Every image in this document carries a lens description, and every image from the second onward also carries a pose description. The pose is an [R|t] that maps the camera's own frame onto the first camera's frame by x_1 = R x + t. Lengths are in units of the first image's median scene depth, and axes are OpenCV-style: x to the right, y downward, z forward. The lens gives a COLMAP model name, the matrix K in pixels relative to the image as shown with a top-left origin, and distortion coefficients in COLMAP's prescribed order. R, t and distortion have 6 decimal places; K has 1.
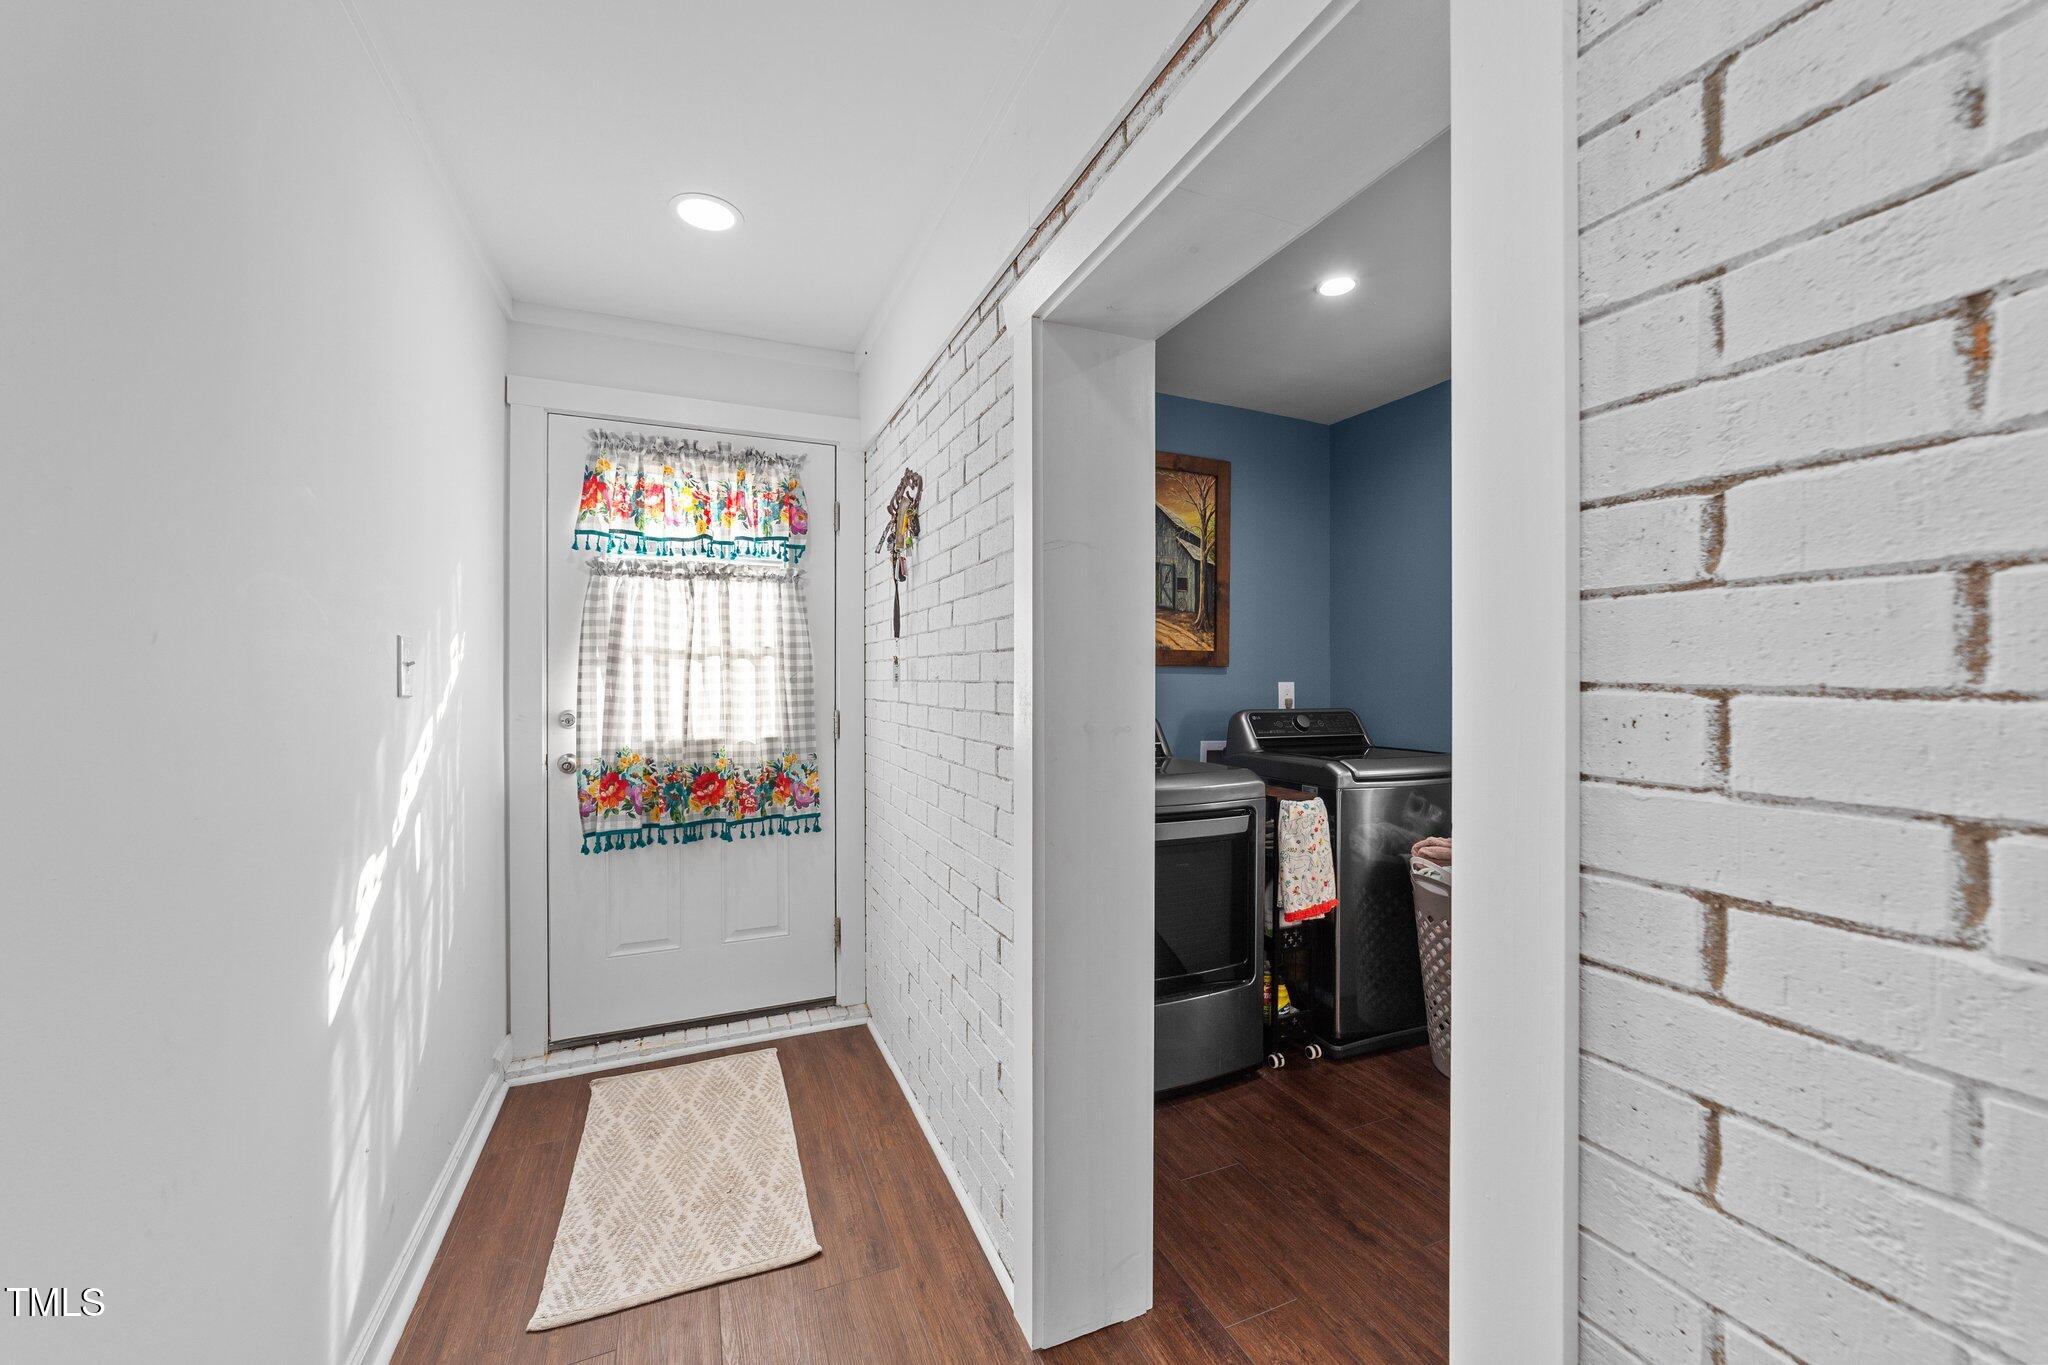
lens RADIAL K [[786.9, 0, 1030.2], [0, 786.9, 674.9], [0, 0, 1]] dist [-0.008464, 0.003015]
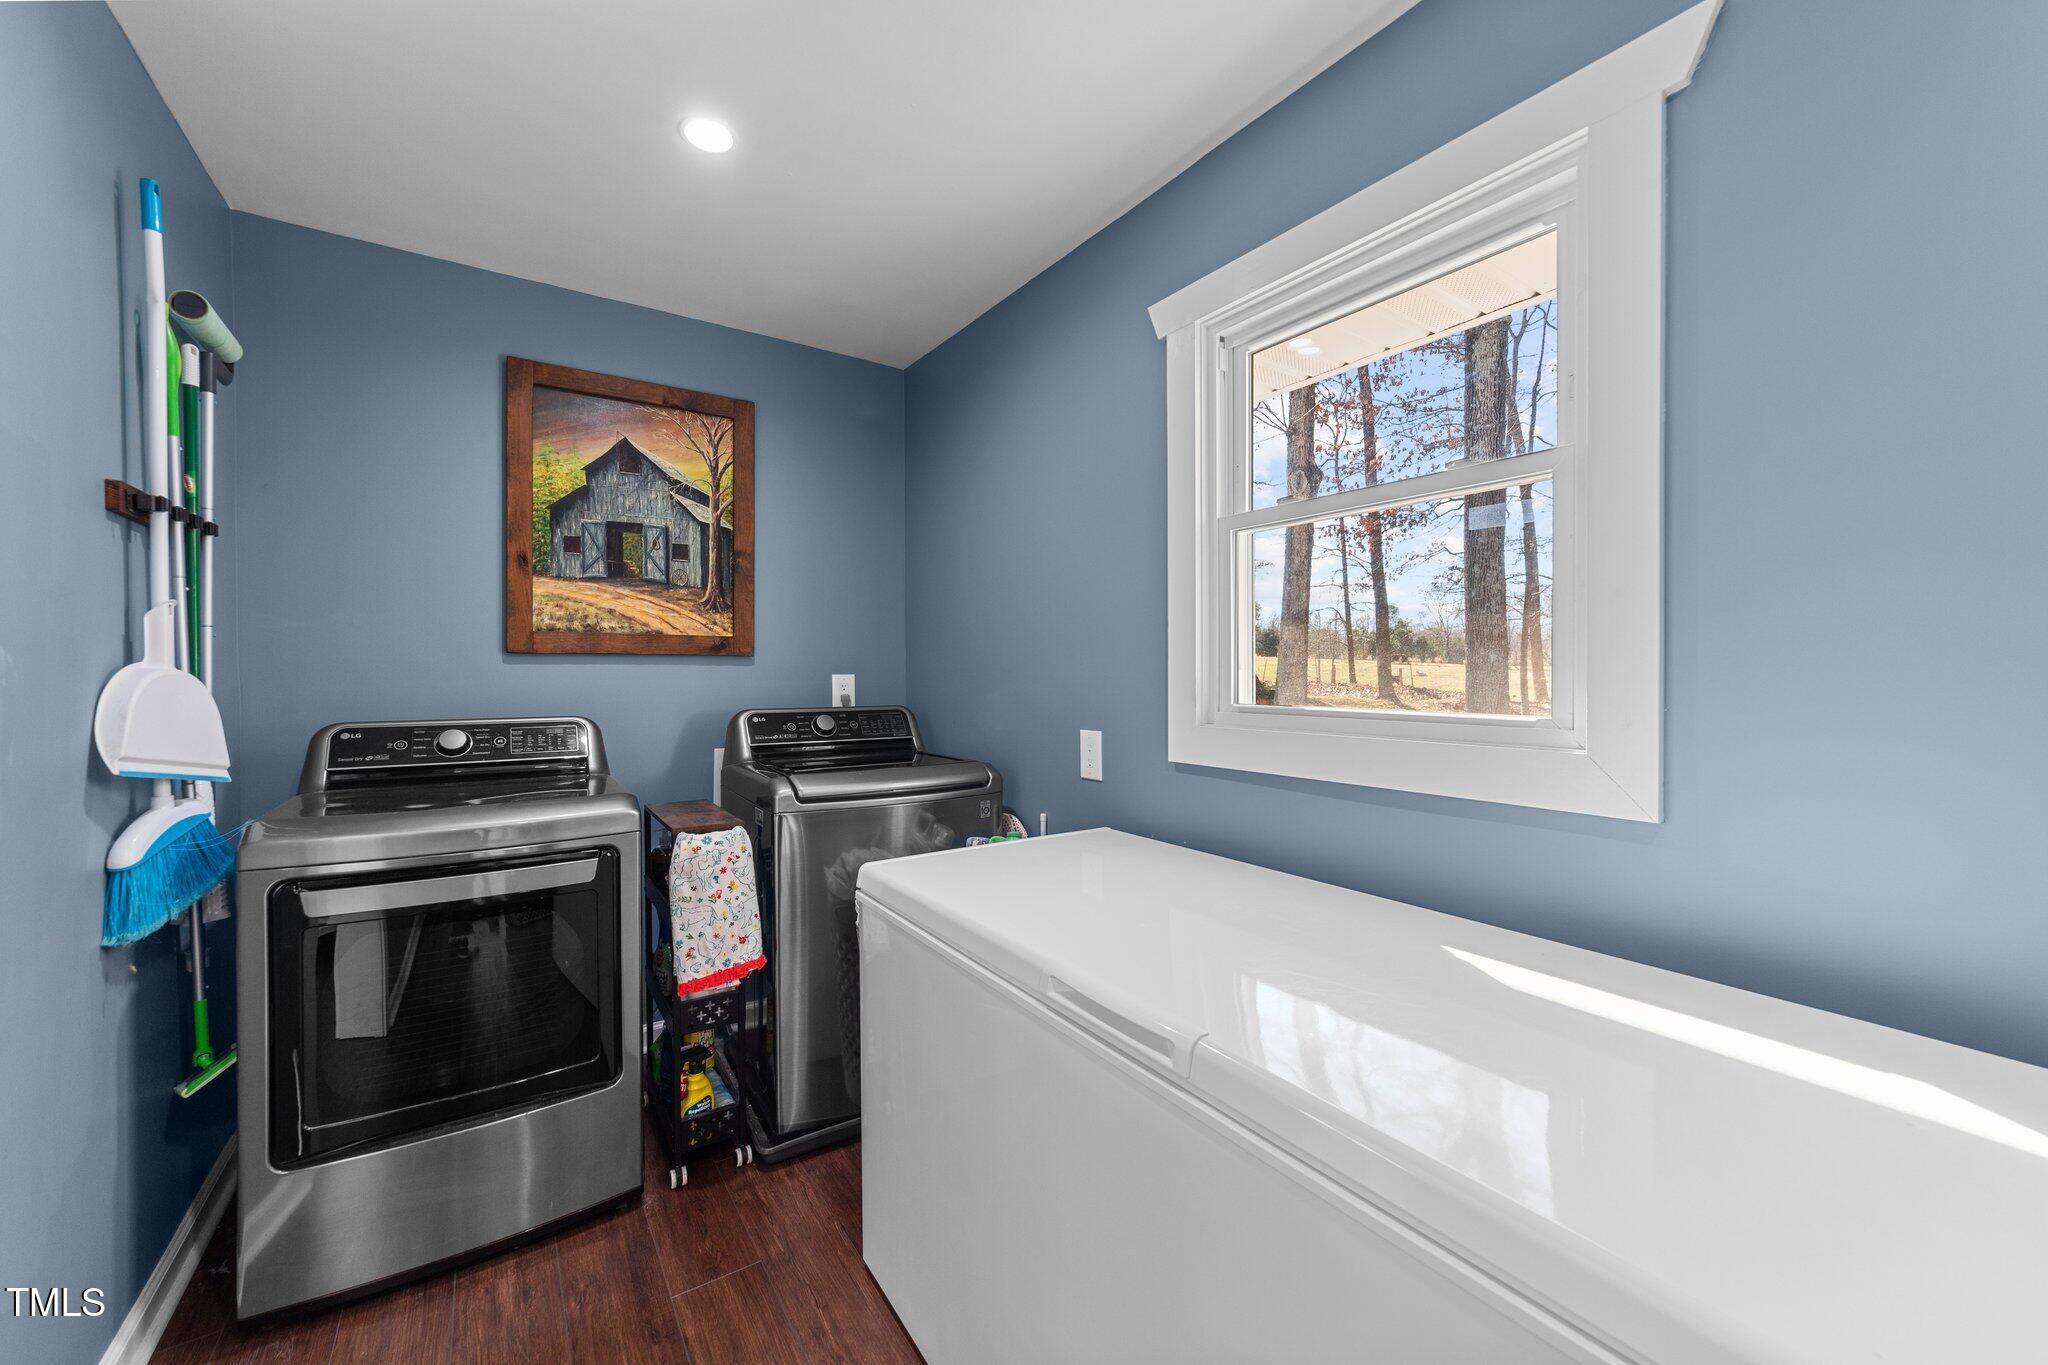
lens RADIAL K [[786.9, 0, 1013.9], [0, 786.9, 678.7], [0, 0, 1]] dist [-0.008464, 0.003015]
pose [[0.982789, -0.007018, 0.184601, 0.375912], [0.004445, 0.999887, 0.014350, 0.002593], [-0.184681, -0.013283, 0.982709, 0.157628]]
